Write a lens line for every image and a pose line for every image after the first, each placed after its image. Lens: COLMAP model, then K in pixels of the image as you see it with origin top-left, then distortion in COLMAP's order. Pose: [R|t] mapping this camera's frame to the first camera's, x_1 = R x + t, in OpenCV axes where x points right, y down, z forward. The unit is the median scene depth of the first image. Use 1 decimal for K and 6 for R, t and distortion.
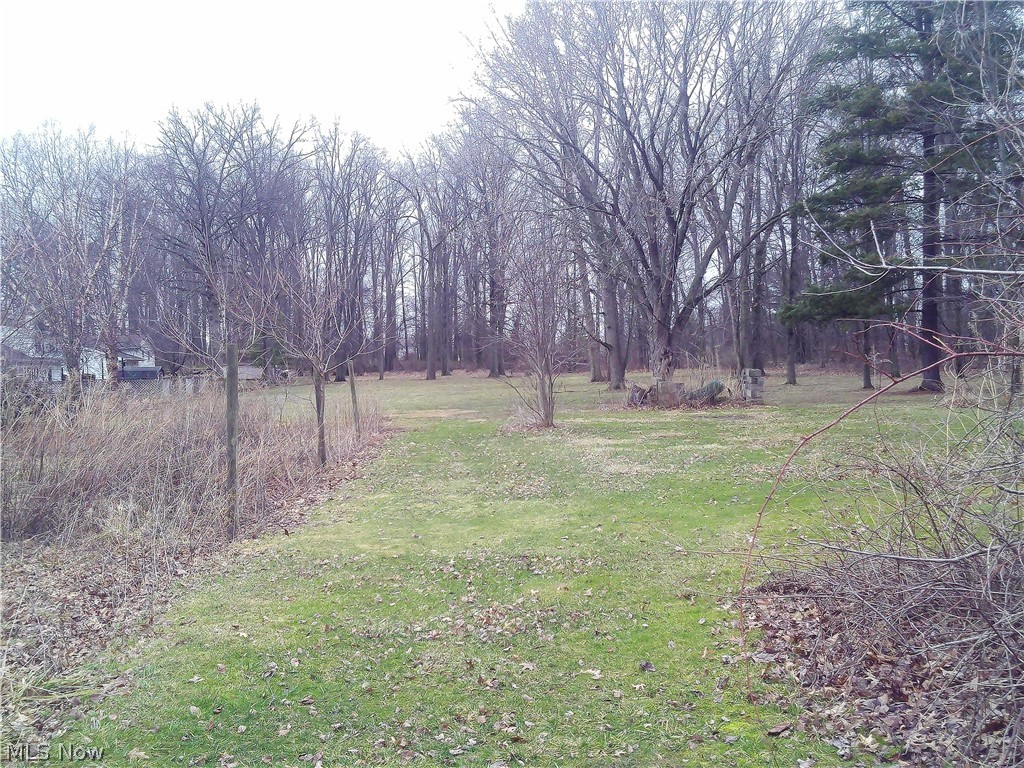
lens RADIAL K [[1036.9, 0, 515.0], [0, 1036.9, 398.2], [0, 0, 1]] dist [0.220905, -0.527183]
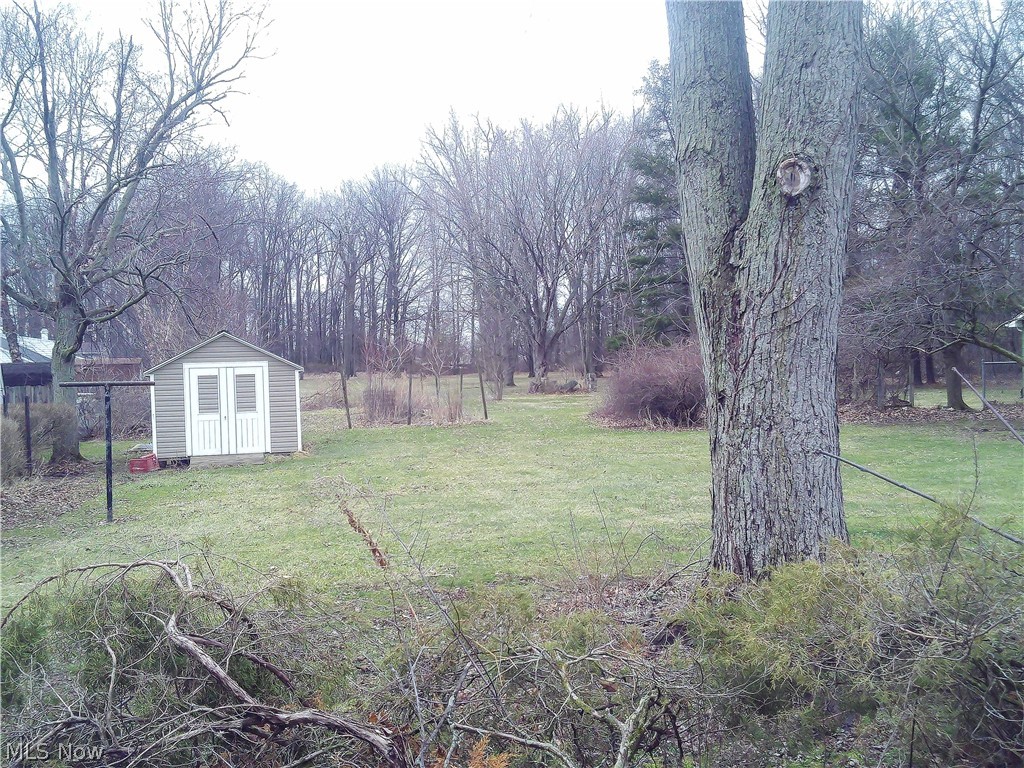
lens RADIAL K [[1036.9, 0, 515.0], [0, 1036.9, 398.2], [0, 0, 1]] dist [0.220905, -0.527183]
pose [[0.989828, 0.001664, 0.142256, -0.142602], [-0.001830, 0.999998, 0.001034, 0.012208], [-0.142254, -0.001284, 0.989829, -0.671549]]
